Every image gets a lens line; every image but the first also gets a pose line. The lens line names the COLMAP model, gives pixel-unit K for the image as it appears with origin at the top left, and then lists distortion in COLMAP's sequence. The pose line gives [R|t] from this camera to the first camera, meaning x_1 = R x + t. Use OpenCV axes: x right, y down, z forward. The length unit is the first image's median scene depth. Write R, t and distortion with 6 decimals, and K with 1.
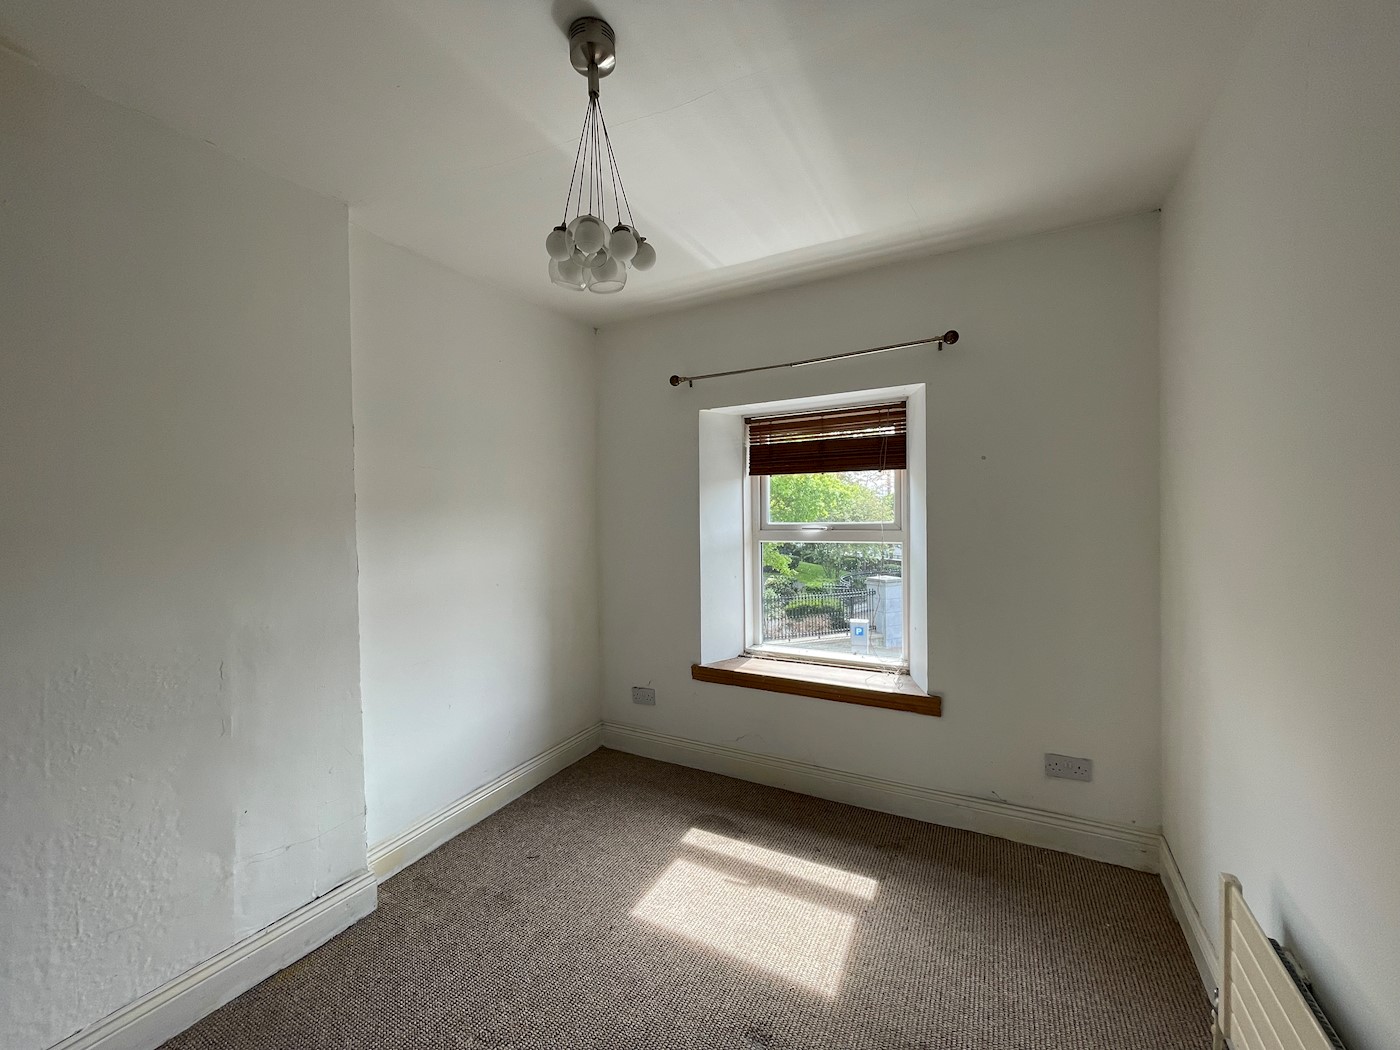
lens RADIAL K [[564.9, 0, 697.5], [0, 564.9, 525.7], [0, 0, 1]] dist [0.002108, -0.000166]
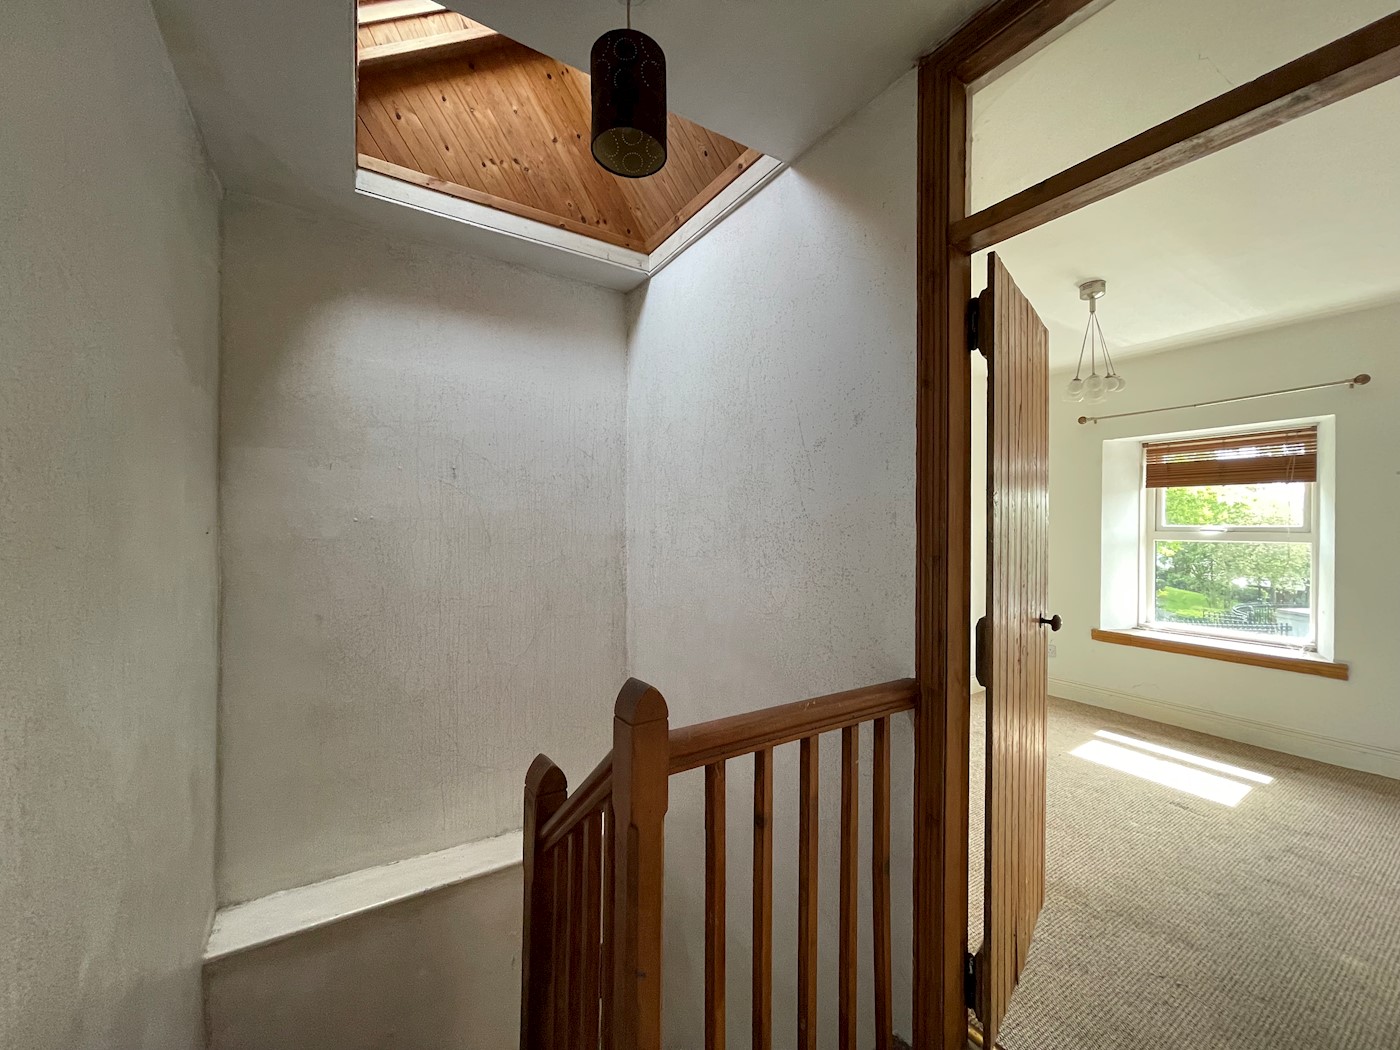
lens RADIAL K [[564.9, 0, 697.5], [0, 564.9, 525.7], [0, 0, 1]] dist [0.002108, -0.000166]
pose [[0.872834, 0.020274, -0.487595, -0.182058], [-0.028514, 0.999548, -0.009481, 0.040937], [0.487183, 0.022179, 0.873018, -0.659657]]
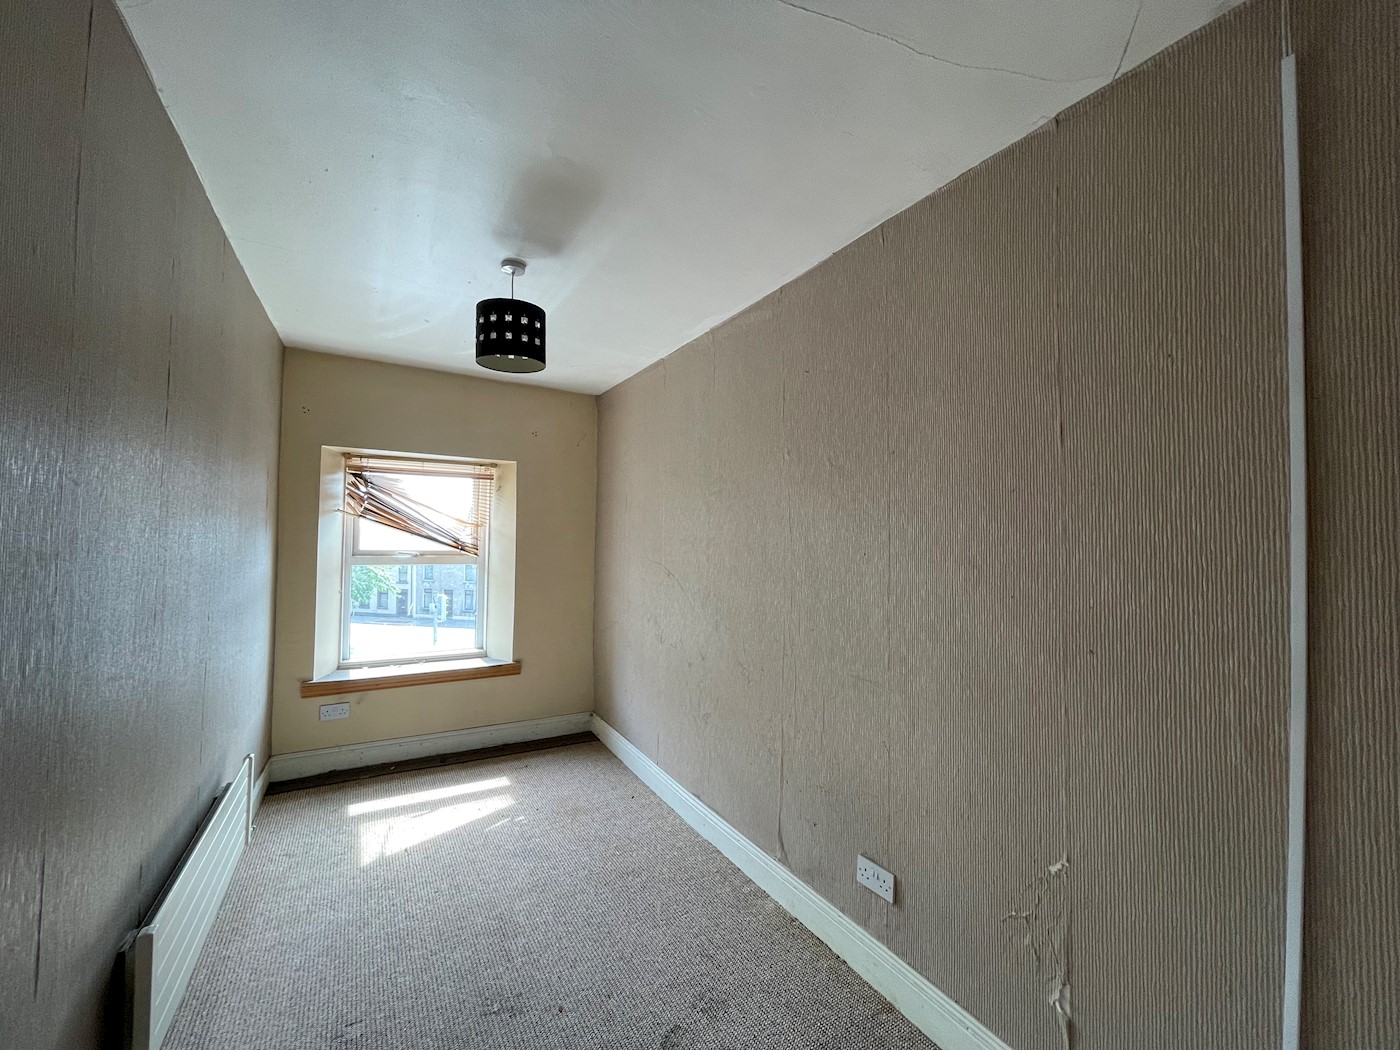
lens RADIAL K [[564.9, 0, 697.5], [0, 564.9, 525.7], [0, 0, 1]] dist [0.002108, -0.000166]
pose [[0.532037, 0.046993, 0.845416, -0.535717], [-0.002819, 0.998551, -0.053731, 0.010183], [-0.846717, 0.026204, 0.531399, -0.214207]]
